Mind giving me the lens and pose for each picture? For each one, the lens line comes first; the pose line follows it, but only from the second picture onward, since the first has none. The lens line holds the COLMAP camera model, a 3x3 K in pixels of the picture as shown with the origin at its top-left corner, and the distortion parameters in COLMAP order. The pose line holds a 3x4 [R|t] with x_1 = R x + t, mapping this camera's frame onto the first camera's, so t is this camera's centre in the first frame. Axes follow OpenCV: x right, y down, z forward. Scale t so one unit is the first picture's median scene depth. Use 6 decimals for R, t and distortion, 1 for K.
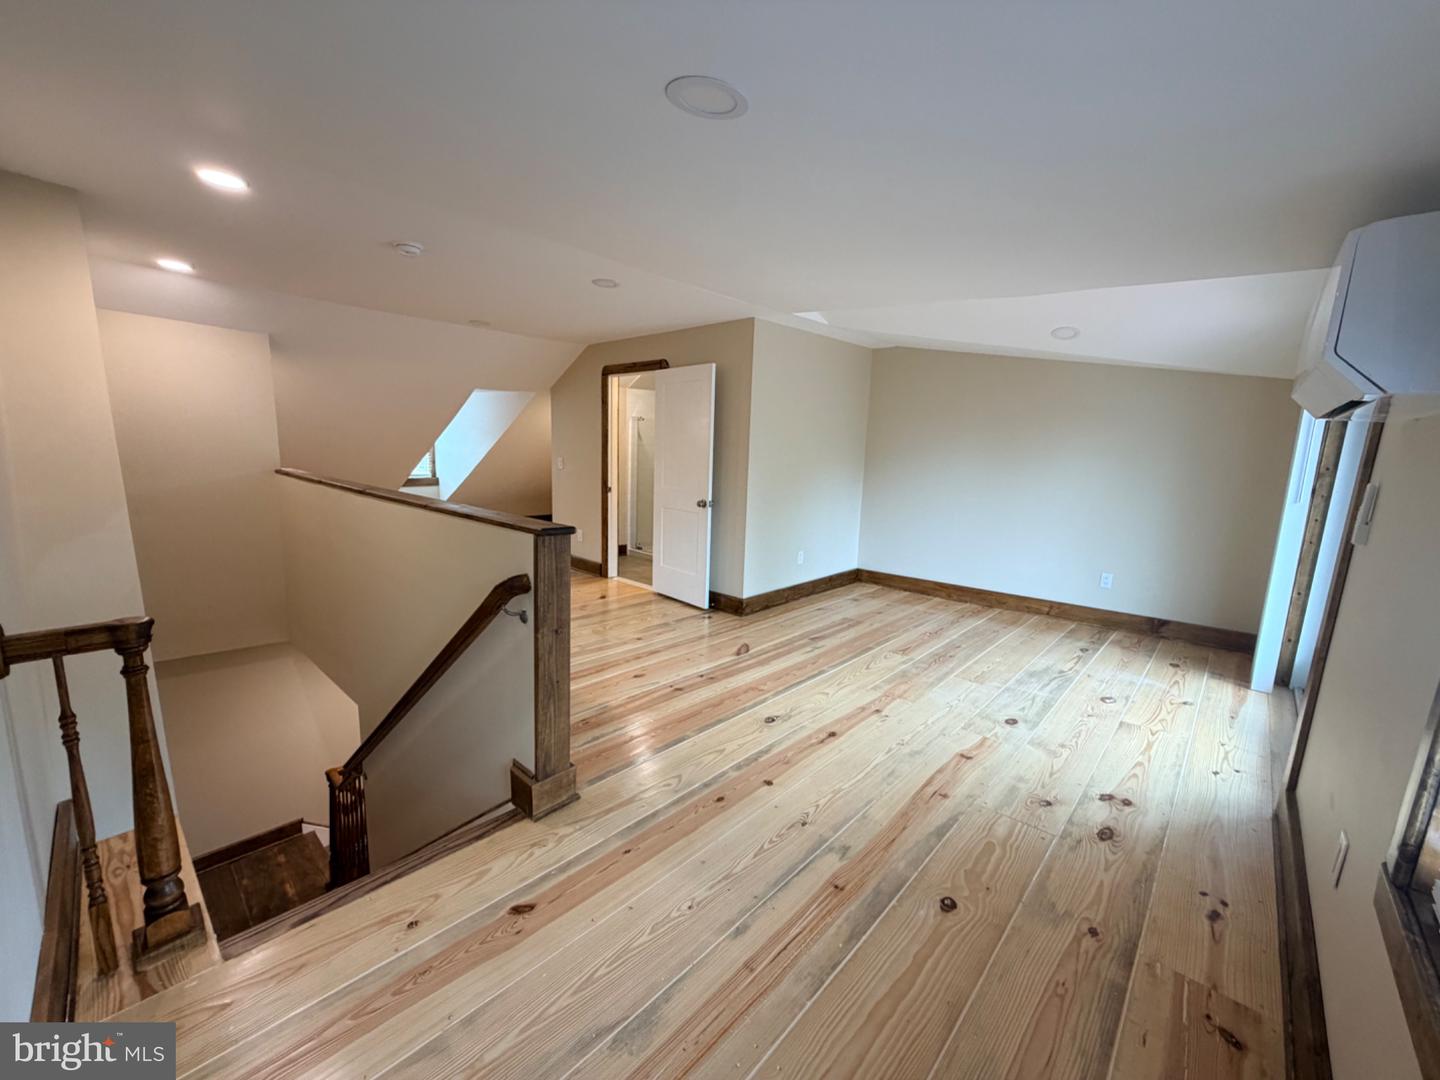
lens RADIAL K [[577.7, 0, 711.1], [0, 577.7, 534.8], [0, 0, 1]] dist [-0.001434, 0.001056]
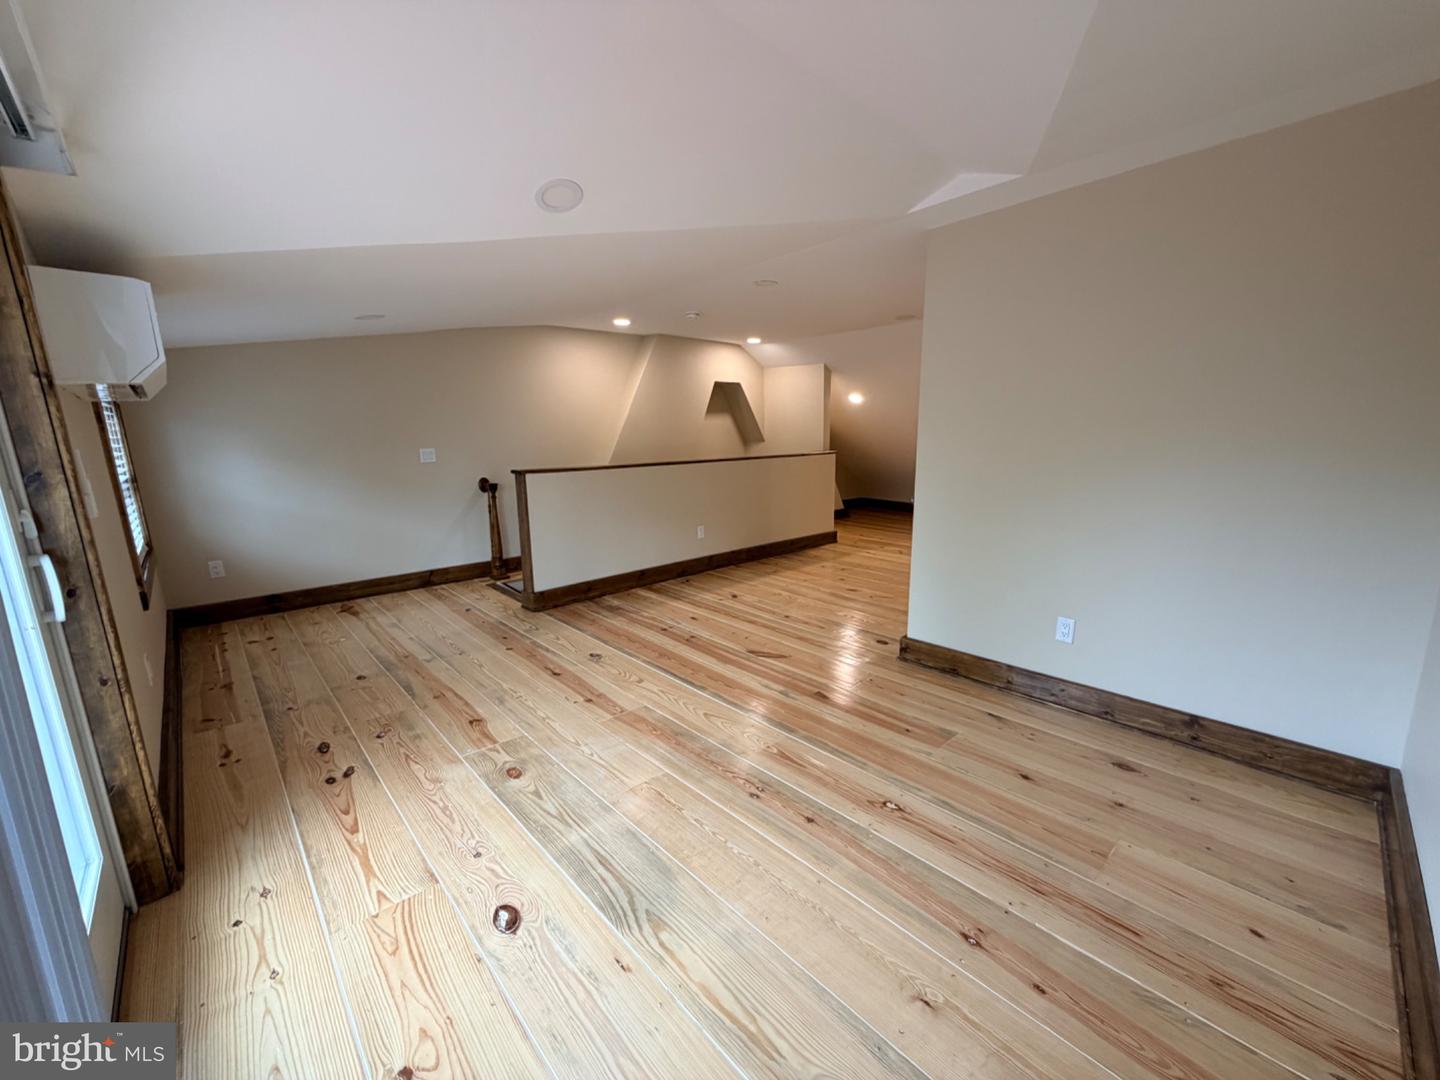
lens RADIAL K [[577.7, 0, 721.0], [0, 577.7, 542.6], [0, 0, 1]] dist [-0.001434, 0.001056]
pose [[-0.074047, 0.158698, -0.984547, 1.096708], [-0.141606, 0.975580, 0.167902, -0.130700], [0.987150, 0.151850, -0.049766, 1.146020]]
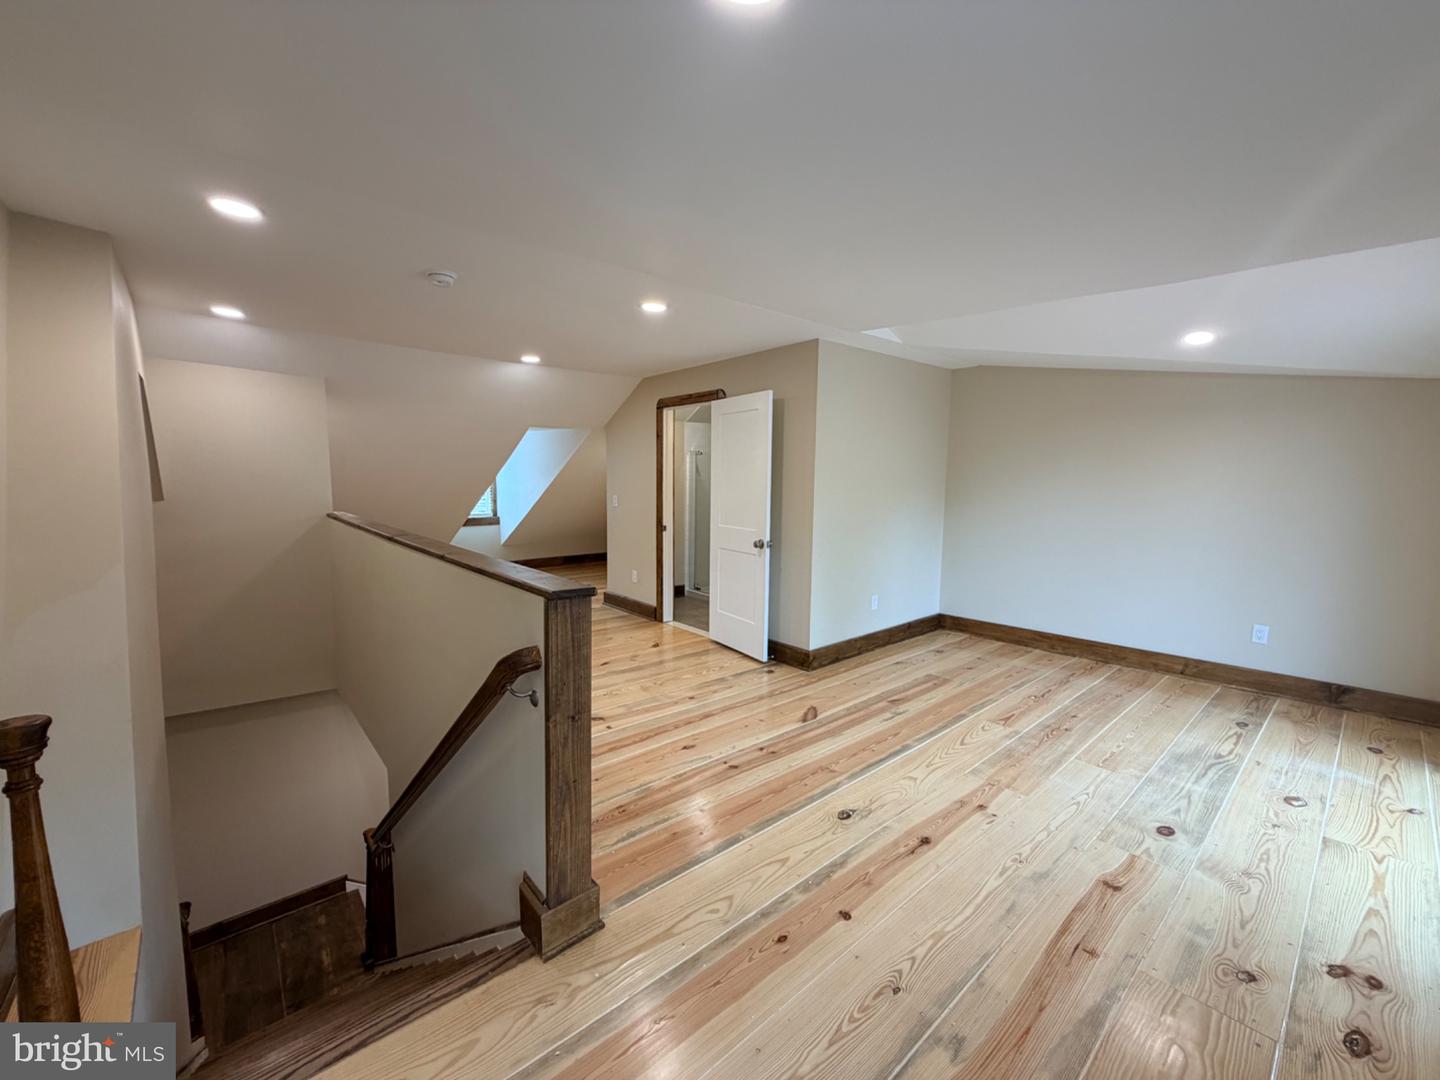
lens RADIAL K [[577.7, 0, 710.9], [0, 577.7, 536.9], [0, 0, 1]] dist [-0.001434, 0.001056]
pose [[0.993602, -0.009411, -0.112541, 0.009111], [0.003471, 0.998596, -0.052856, -0.025506], [0.112881, 0.052128, 0.992240, 0.135917]]
